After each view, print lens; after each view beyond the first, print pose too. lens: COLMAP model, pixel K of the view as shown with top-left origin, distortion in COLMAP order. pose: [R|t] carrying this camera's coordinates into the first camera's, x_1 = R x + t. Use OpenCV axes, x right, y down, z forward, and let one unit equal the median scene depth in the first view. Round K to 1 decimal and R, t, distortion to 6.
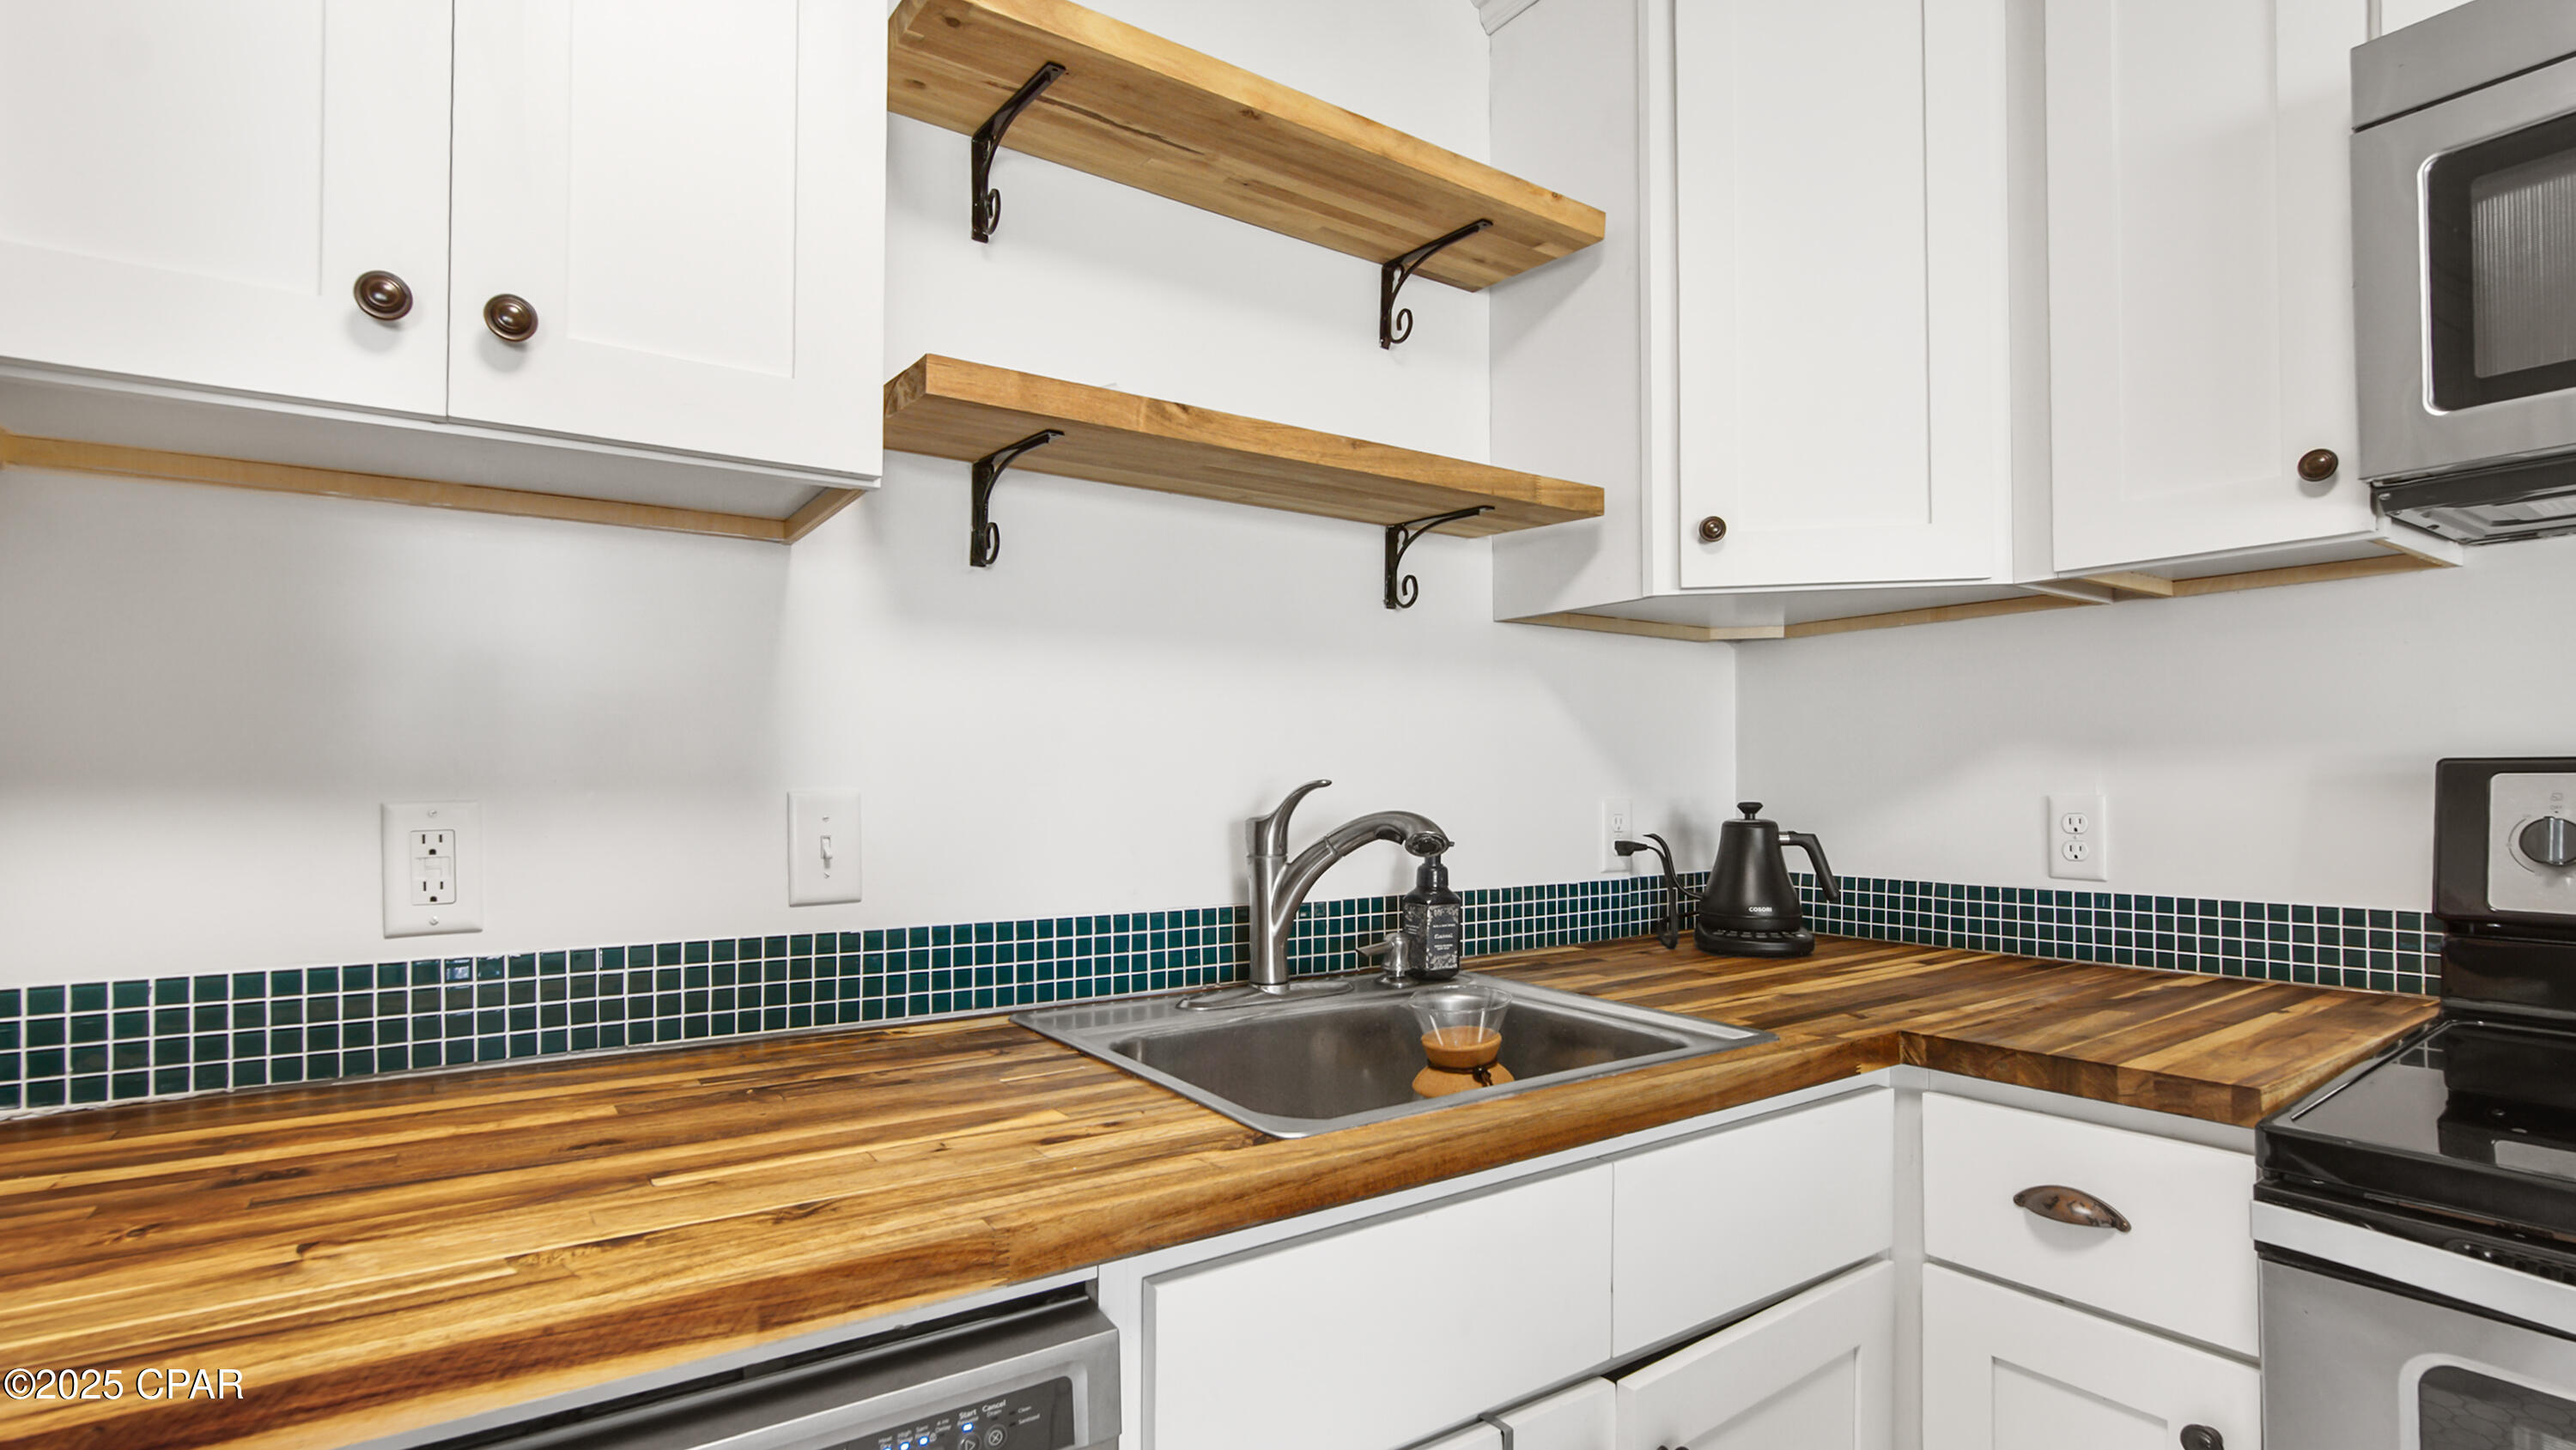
lens RADIAL K [[1233.9, 0, 1286.2], [0, 1233.9, 782.6], [0, 0, 1]] dist [-0.000498, 0.000281]
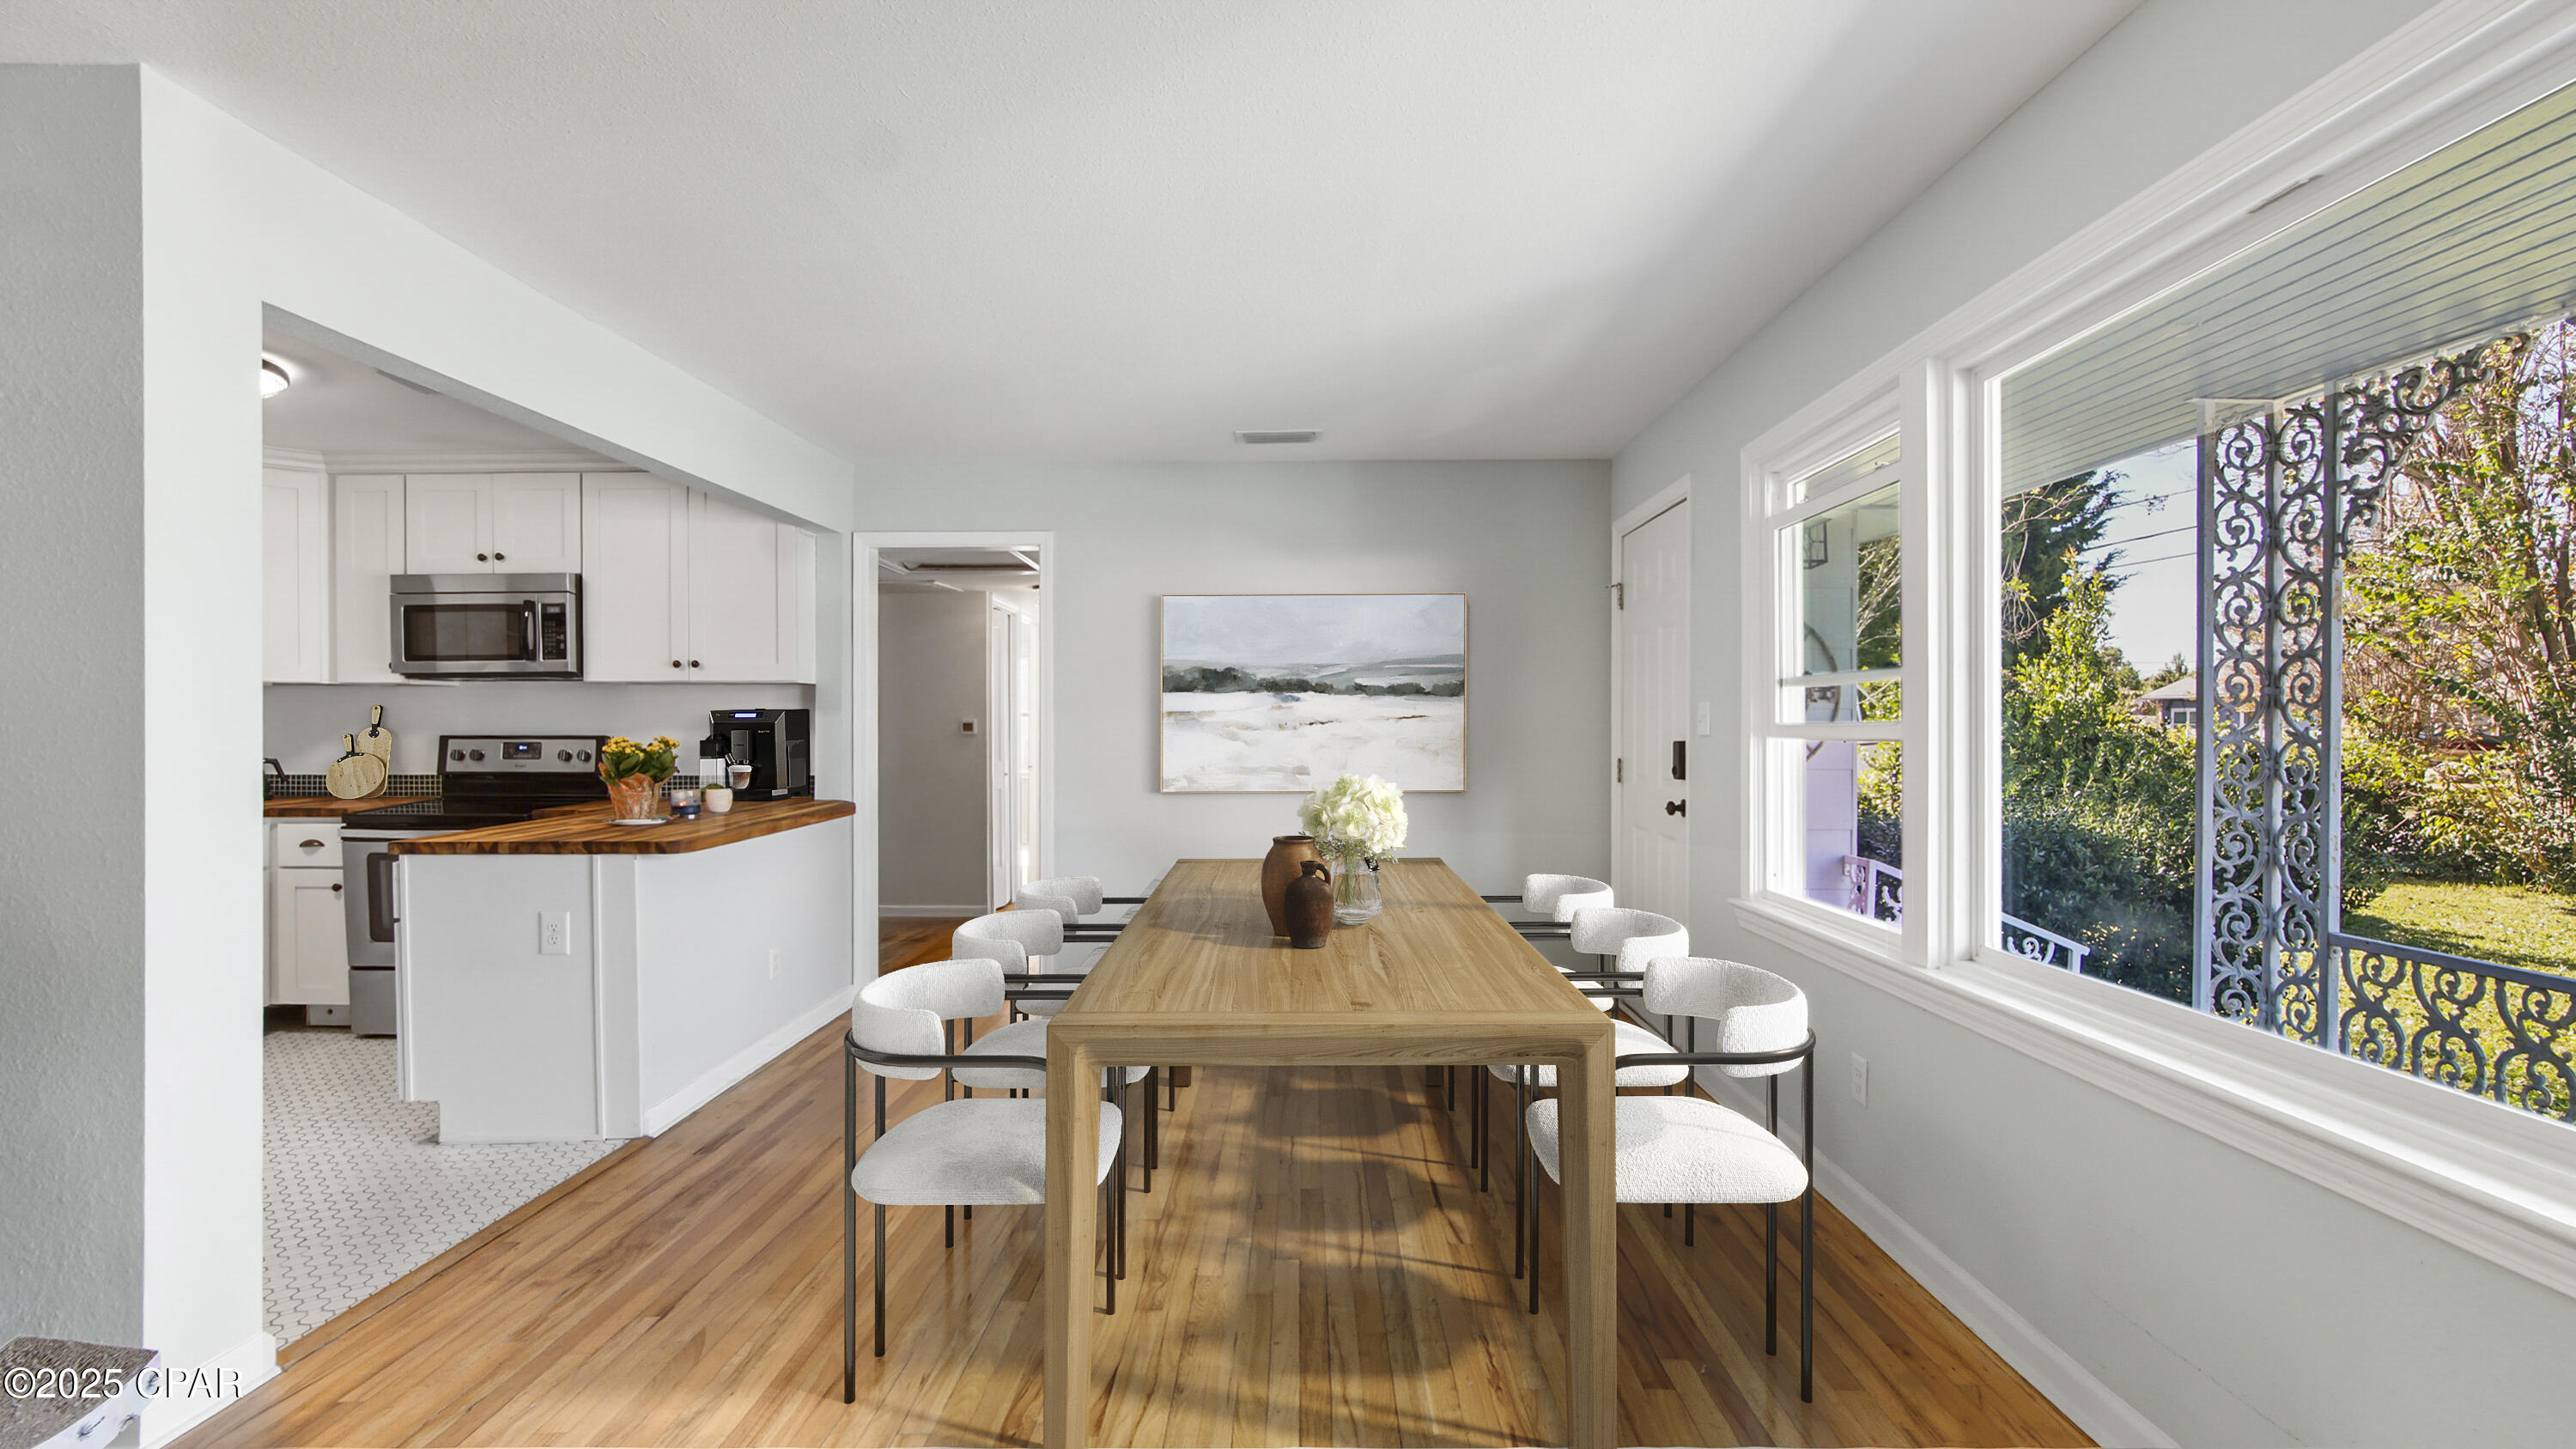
lens RADIAL K [[1194.9, 0, 1282.9], [0, 1194.9, 730.4], [0, 0, 1]] dist [-0.007364, 0.000112]
pose [[0.590590, -0.000244, 0.806972, -0.528193], [-0.001598, 0.999998, 0.001472, -0.041173], [-0.806970, -0.002159, 0.590588, -3.163675]]
